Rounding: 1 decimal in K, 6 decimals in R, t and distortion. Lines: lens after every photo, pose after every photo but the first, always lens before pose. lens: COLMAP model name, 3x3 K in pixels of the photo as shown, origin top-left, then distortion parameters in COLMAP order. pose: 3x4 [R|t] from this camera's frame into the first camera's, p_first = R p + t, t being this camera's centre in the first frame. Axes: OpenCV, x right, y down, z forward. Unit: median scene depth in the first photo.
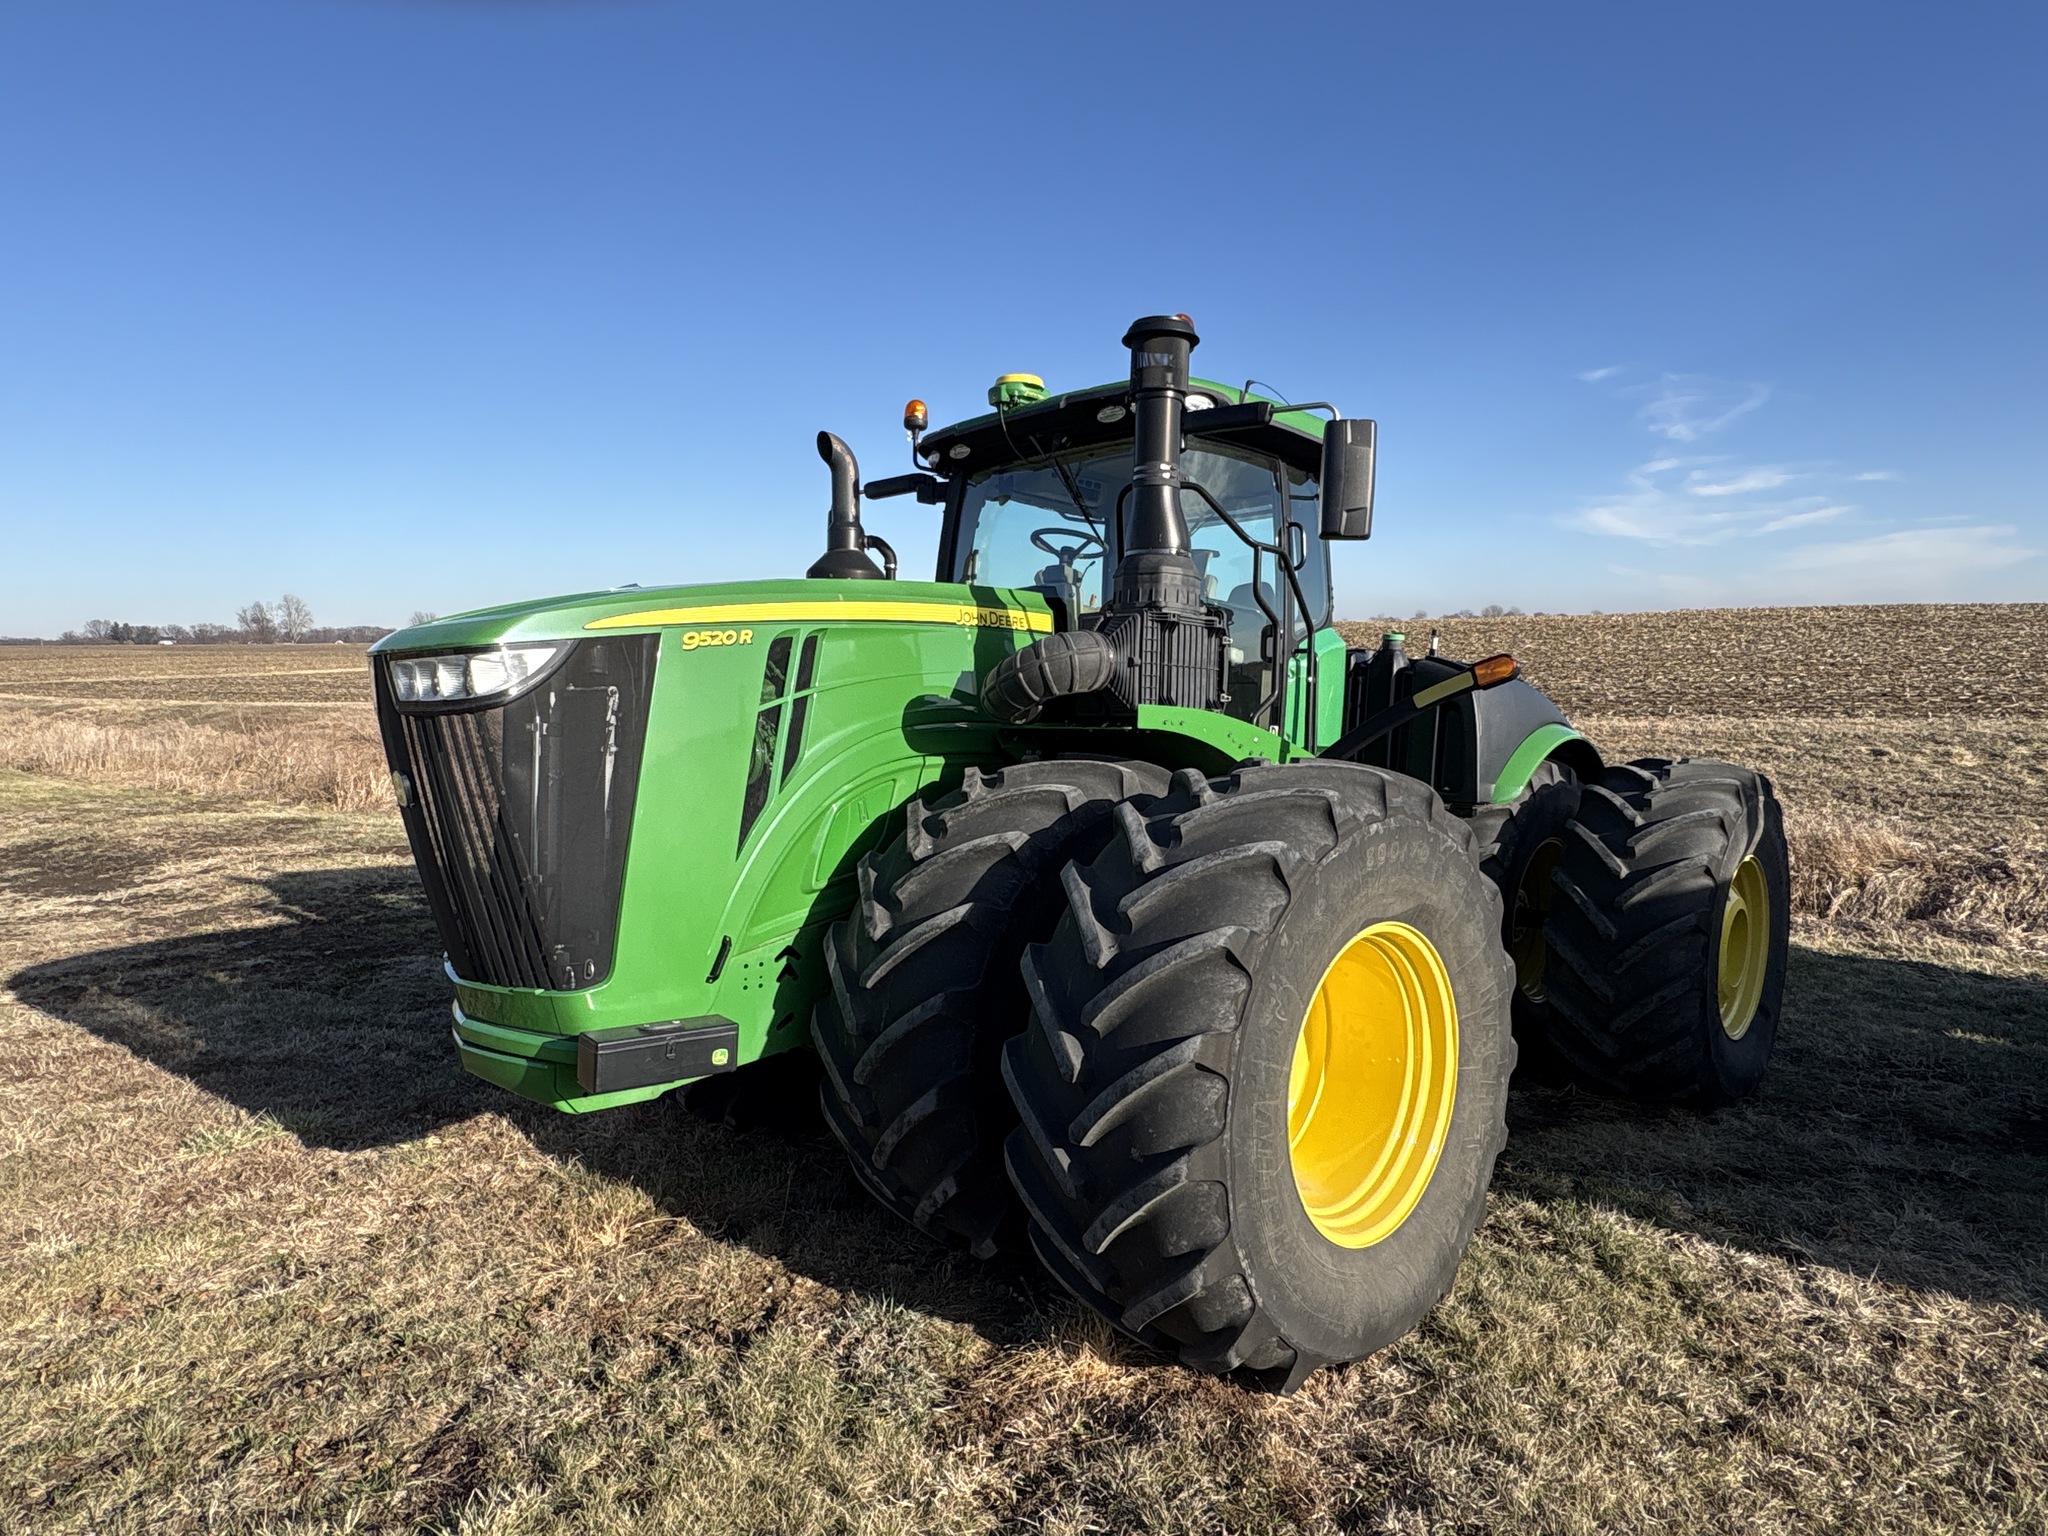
lens RADIAL K [[1189.8, 0, 1019.7], [0, 1189.8, 768.1], [0, 0, 1]] dist [0.001519, 0.001407]
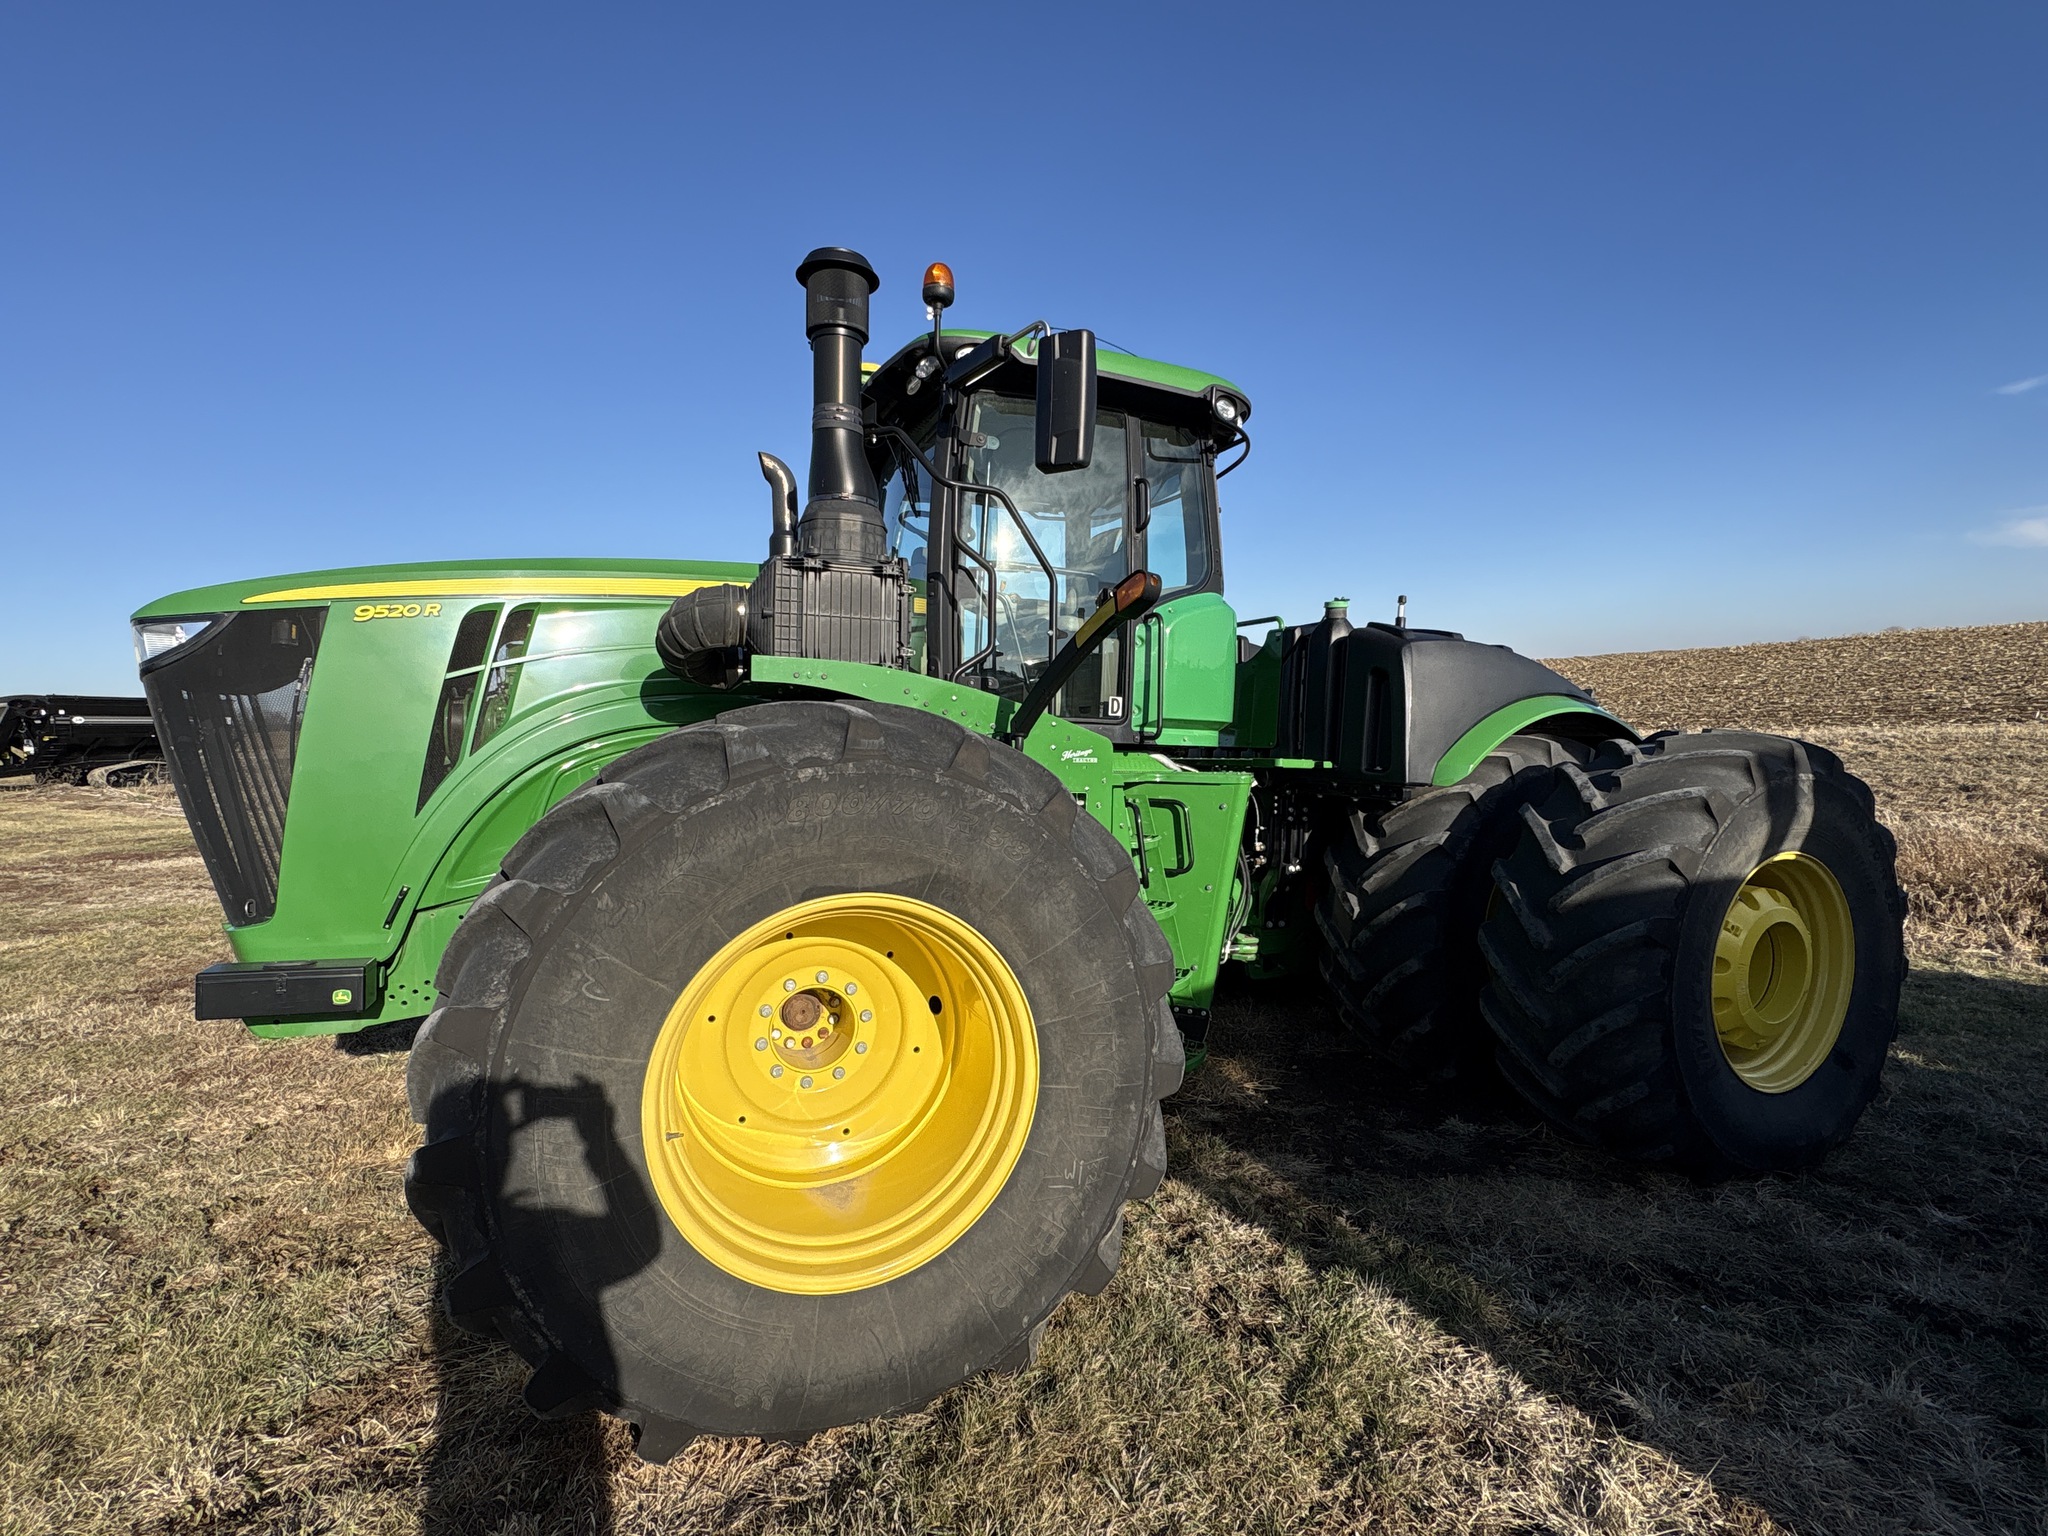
lens RADIAL K [[954.6, 0, 1018.2], [0, 954.6, 767.9], [0, 0, 1]] dist [0.002053, -0.000858]
pose [[0.933620, -0.007690, -0.358182, 0.404529], [-0.000872, 0.999718, -0.023736, 0.037628], [0.358264, 0.022472, 0.933350, 0.271019]]
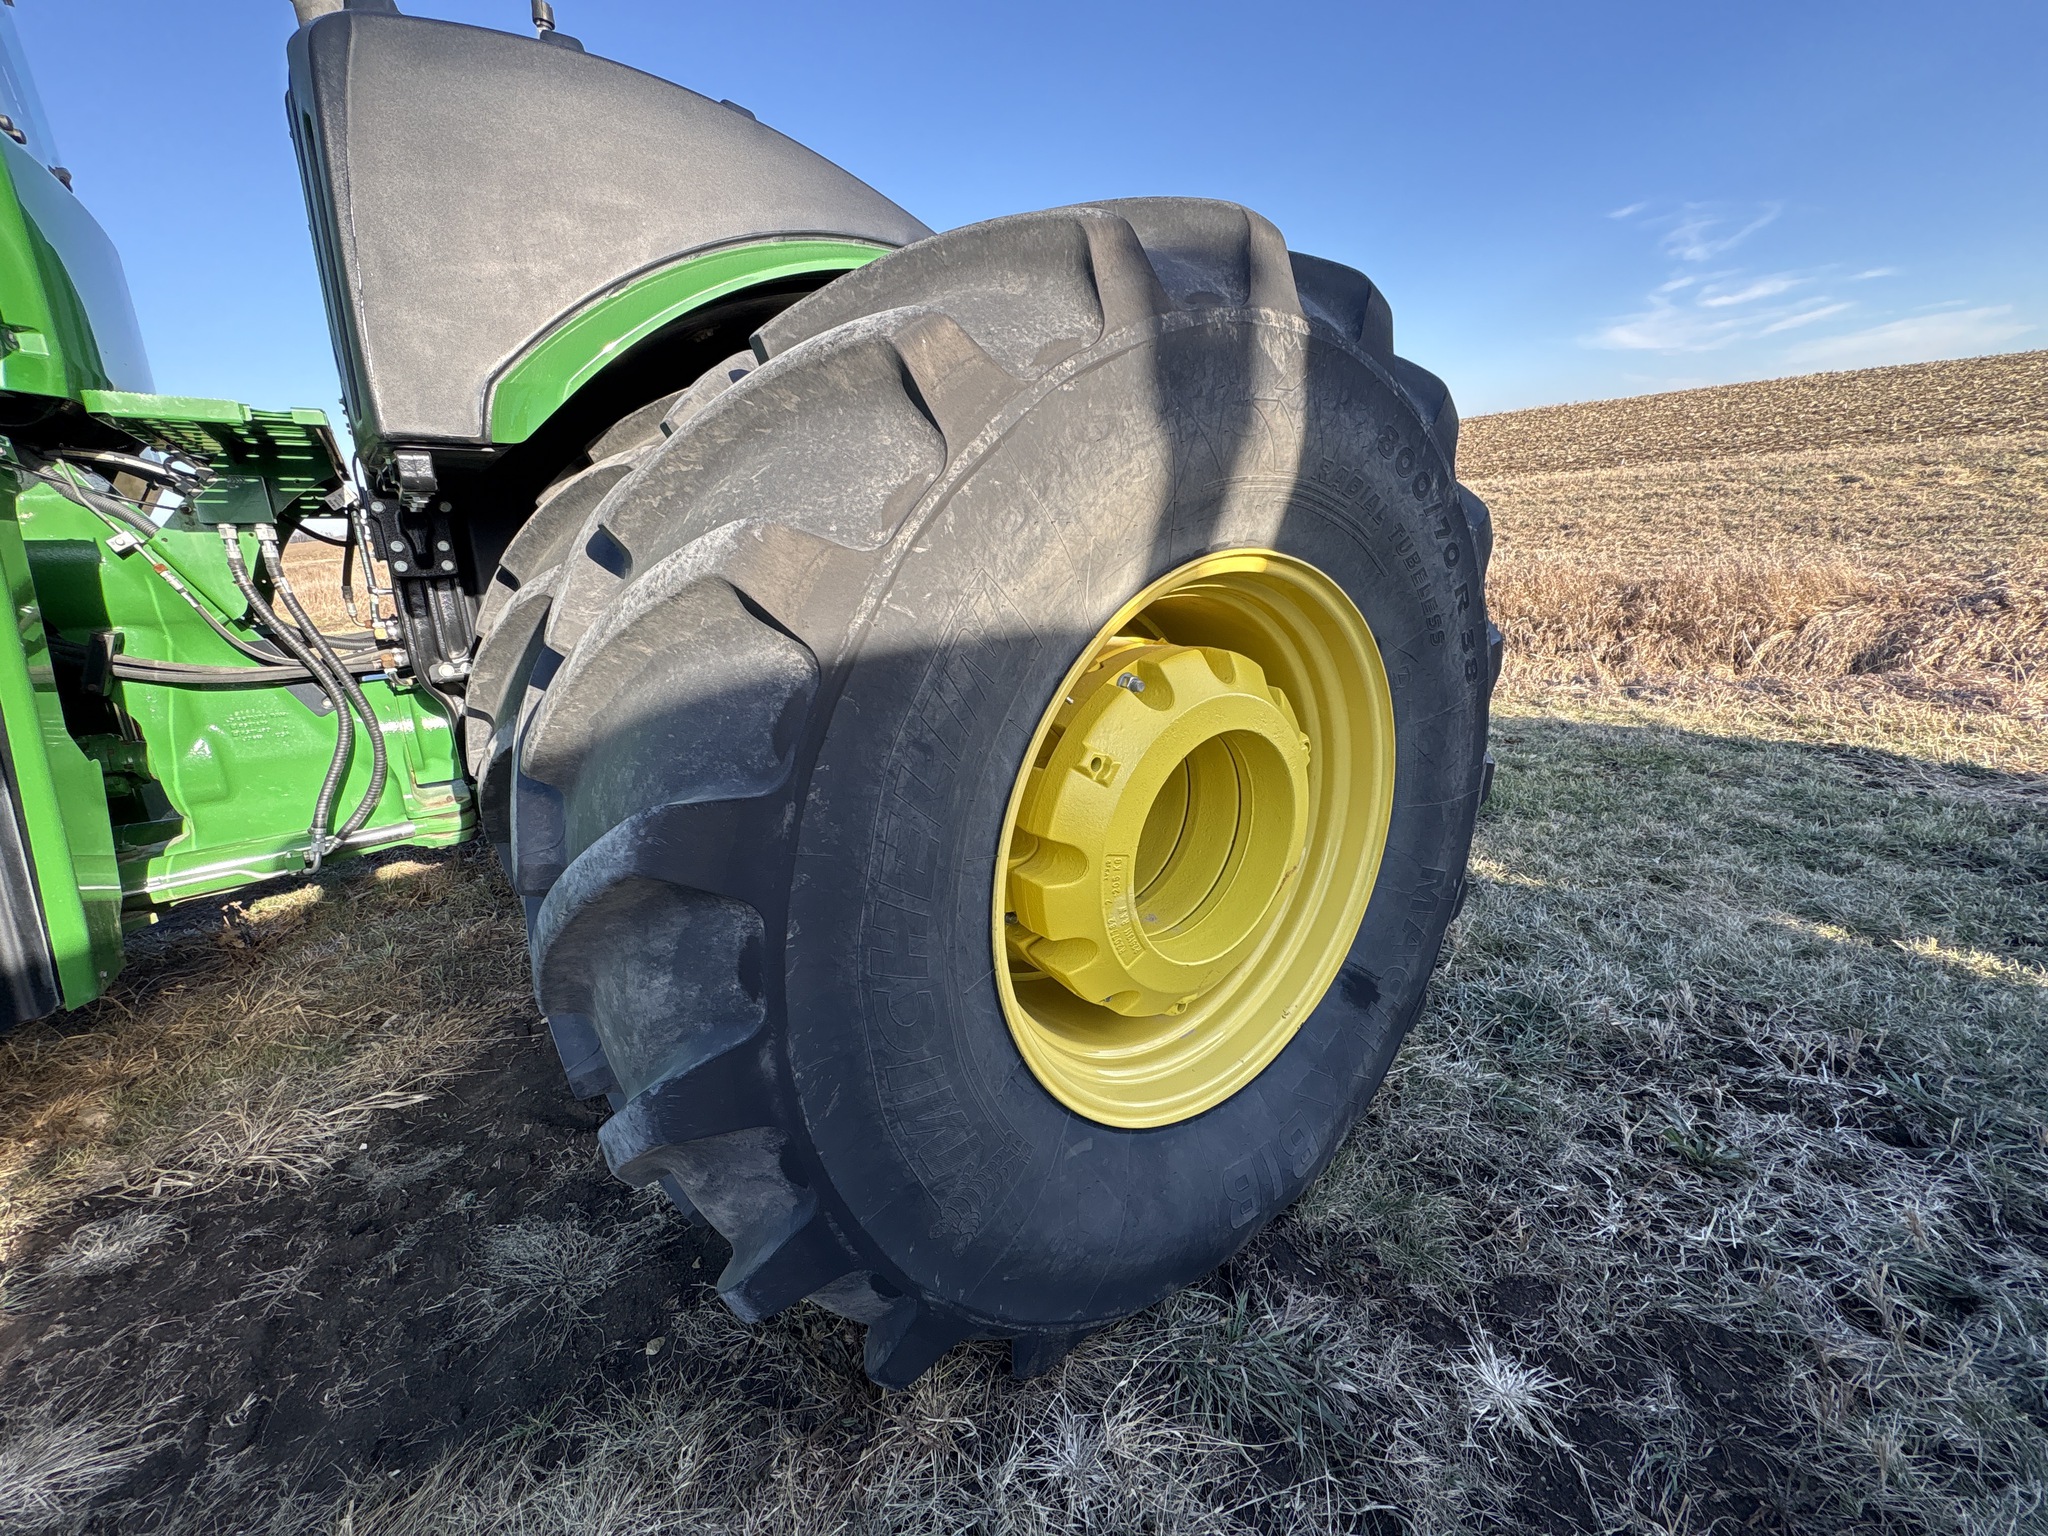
lens RADIAL K [[816.5, 0, 1022.6], [0, 816.5, 768.0], [0, 0, 1]] dist [-0.000516, 0.000698]
pose [[0.987420, -0.021388, -0.156665, 0.644670], [0.056844, 0.972584, 0.225495, 0.084413], [0.147547, -0.231564, 0.961565, 0.864429]]
